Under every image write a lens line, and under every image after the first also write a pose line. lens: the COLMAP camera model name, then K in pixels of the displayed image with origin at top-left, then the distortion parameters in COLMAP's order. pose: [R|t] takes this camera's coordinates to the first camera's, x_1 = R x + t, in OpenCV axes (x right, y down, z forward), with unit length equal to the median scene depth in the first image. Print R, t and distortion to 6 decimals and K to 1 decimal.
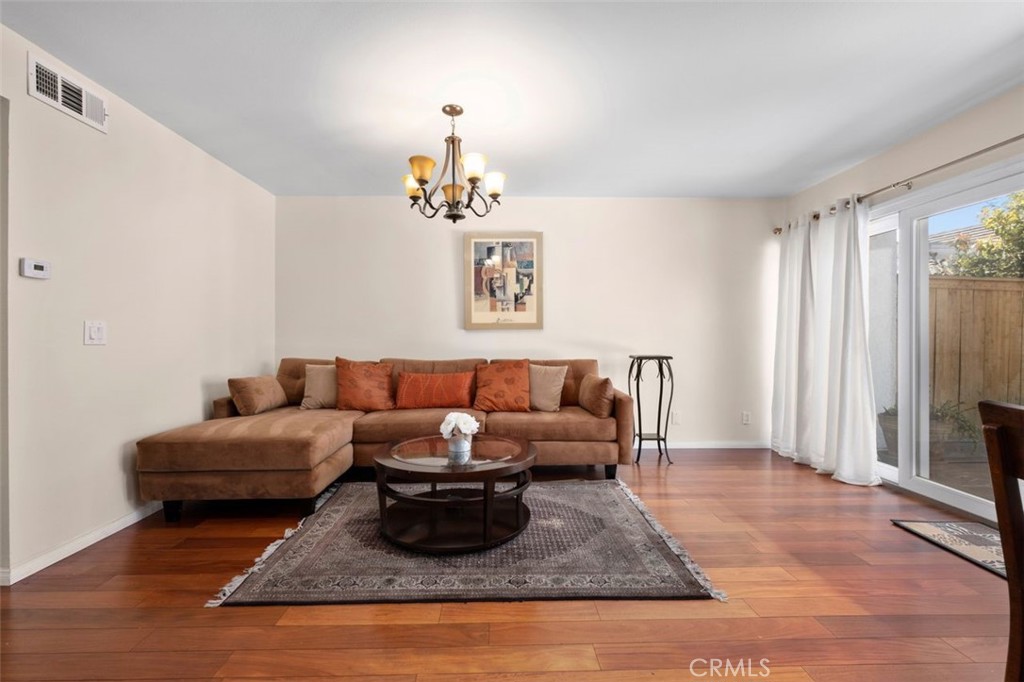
lens RADIAL K [[448.0, 0, 517.8], [0, 448.0, 335.9], [0, 0, 1]] dist [-0.008505, 0.001488]
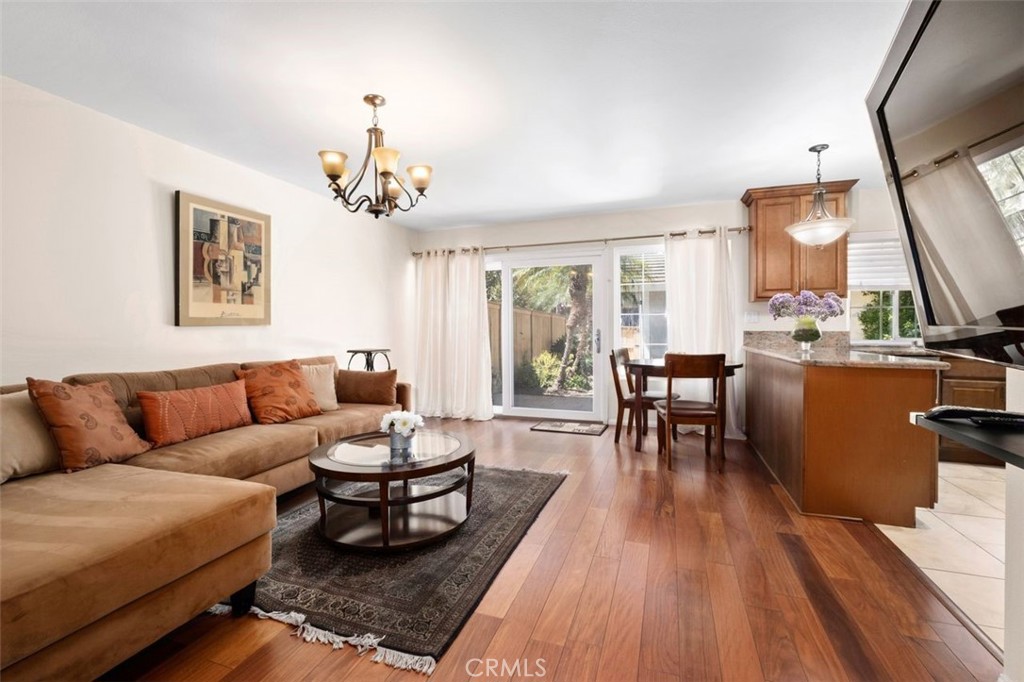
lens RADIAL K [[448.0, 0, 507.6], [0, 448.0, 333.5], [0, 0, 1]] dist [-0.008505, 0.001488]
pose [[0.359674, -0.011438, 0.933008, -0.667749], [0.006329, 0.999932, 0.009819, -0.006167], [-0.933057, 0.002373, 0.359722, 0.278319]]
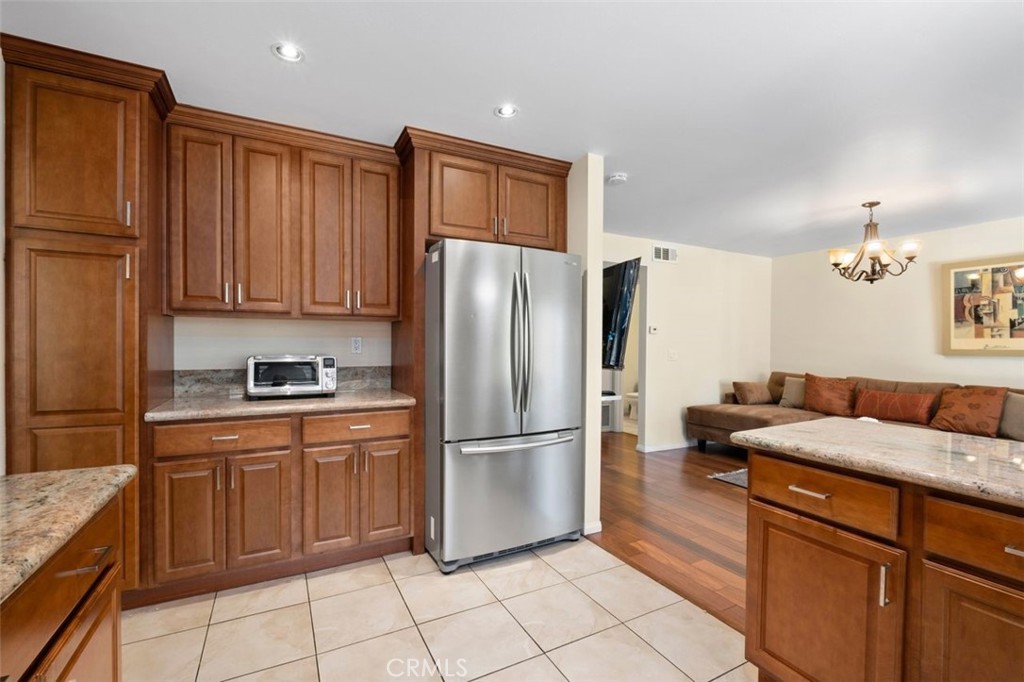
lens RADIAL K [[448.0, 0, 503.0], [0, 448.0, 345.2], [0, 0, 1]] dist [-0.008505, 0.001488]
pose [[0.432562, 0.009687, -0.901552, 0.429376], [-0.010061, 0.999932, 0.005917, -0.037614], [0.901548, 0.006511, 0.432630, -0.448711]]
